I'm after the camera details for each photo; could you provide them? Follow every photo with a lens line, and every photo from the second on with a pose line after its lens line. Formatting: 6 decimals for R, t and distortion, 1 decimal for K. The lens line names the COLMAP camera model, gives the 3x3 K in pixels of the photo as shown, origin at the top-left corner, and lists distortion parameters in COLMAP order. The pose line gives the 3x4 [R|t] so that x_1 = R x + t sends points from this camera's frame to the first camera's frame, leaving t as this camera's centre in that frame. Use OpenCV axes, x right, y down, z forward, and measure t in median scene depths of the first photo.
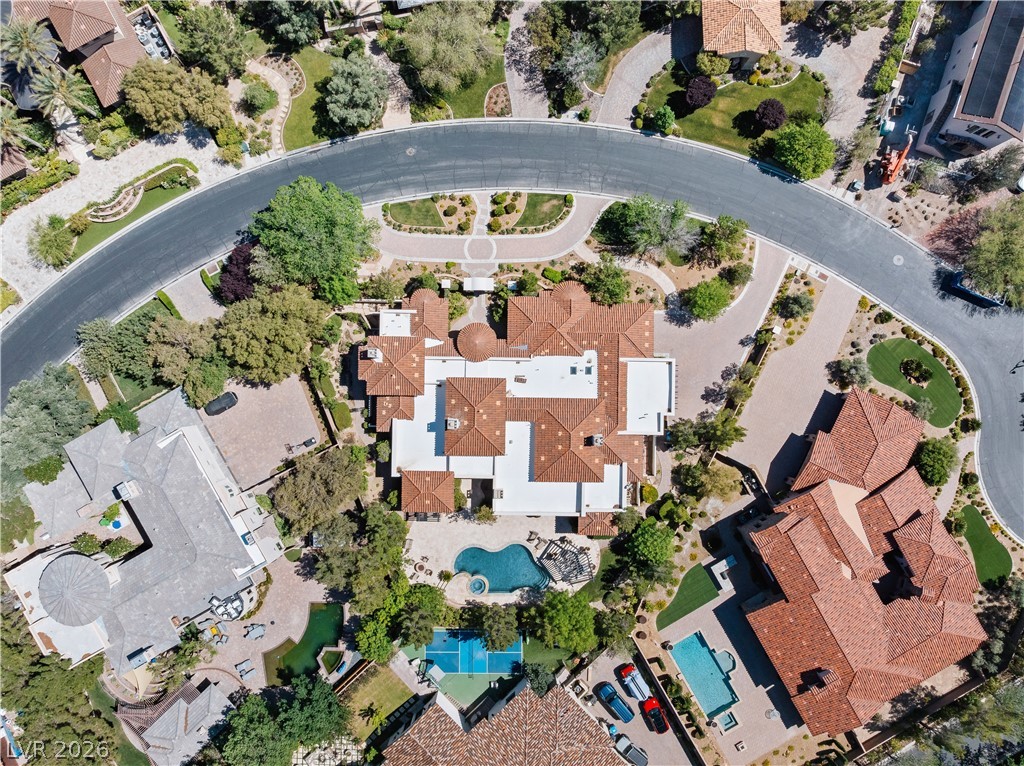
lens RADIAL K [[725.1, 0, 512.0], [0, 725.1, 383.0], [0, 0, 1]] dist [-0.048655, -0.002429]
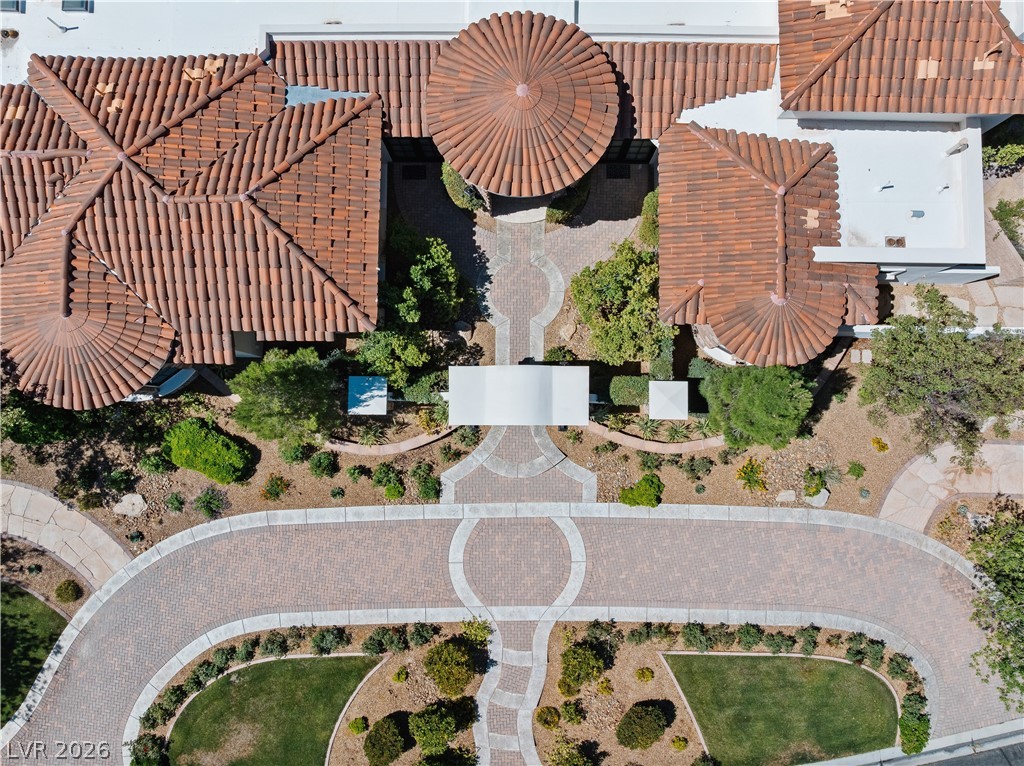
lens RADIAL K [[725.1, 0, 512.0], [0, 725.1, 383.0], [0, 0, 1]] dist [-0.048655, -0.002429]
pose [[-0.999934, 0.006884, -0.009158, -0.040612], [-0.007468, -0.997831, 0.065408, -0.142474], [-0.008688, 0.065472, 0.997817, 0.762499]]
